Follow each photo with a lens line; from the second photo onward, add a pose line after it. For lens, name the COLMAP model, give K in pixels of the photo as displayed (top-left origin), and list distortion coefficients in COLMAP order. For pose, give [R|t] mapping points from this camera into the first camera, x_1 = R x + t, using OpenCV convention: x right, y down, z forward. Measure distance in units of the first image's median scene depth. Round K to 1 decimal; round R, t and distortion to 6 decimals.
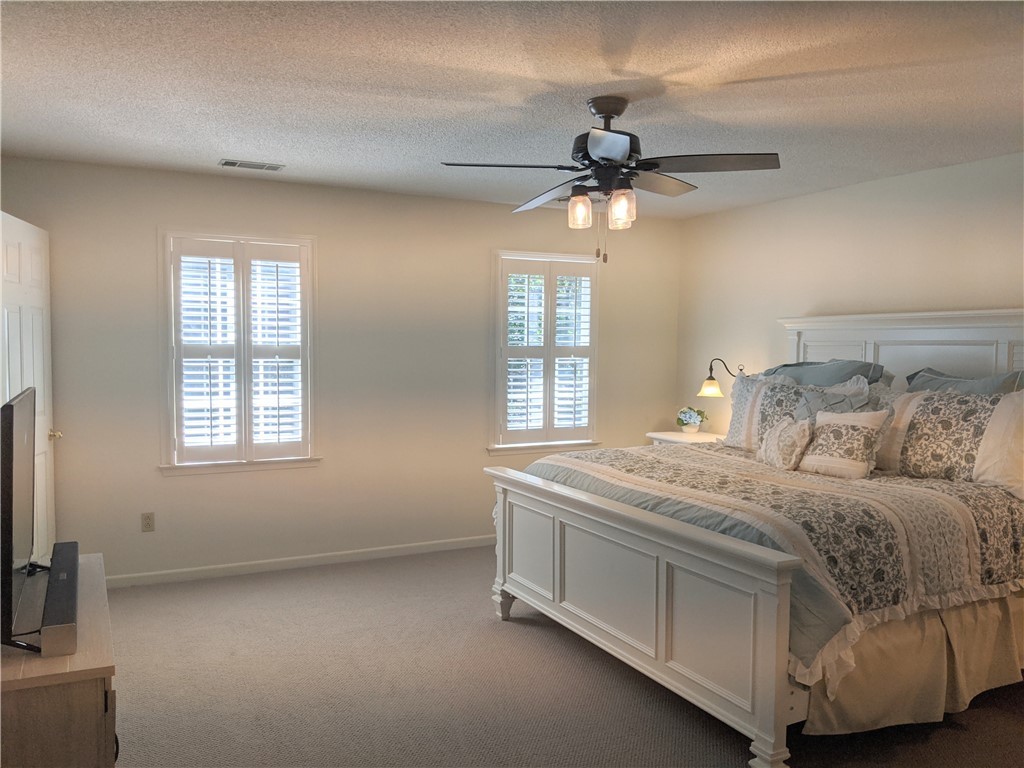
lens RADIAL K [[815.5, 0, 512.0], [0, 815.5, 384.0], [0, 0, 1]] dist [0.100433, -0.192518]
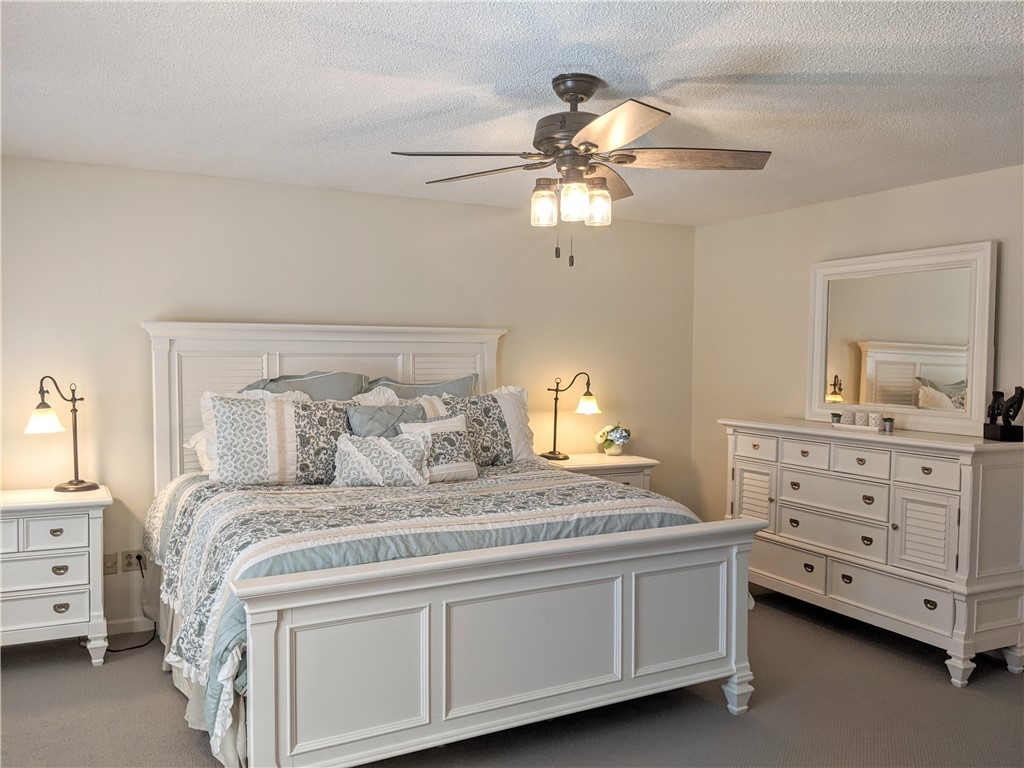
lens RADIAL K [[815.5, 0, 512.0], [0, 815.5, 384.0], [0, 0, 1]] dist [0.100433, -0.192518]
pose [[-0.011334, -0.045720, 0.998890, -0.682471], [0.043926, 0.997967, 0.046177, -0.060684], [-0.998971, 0.044400, -0.009302, 0.967488]]
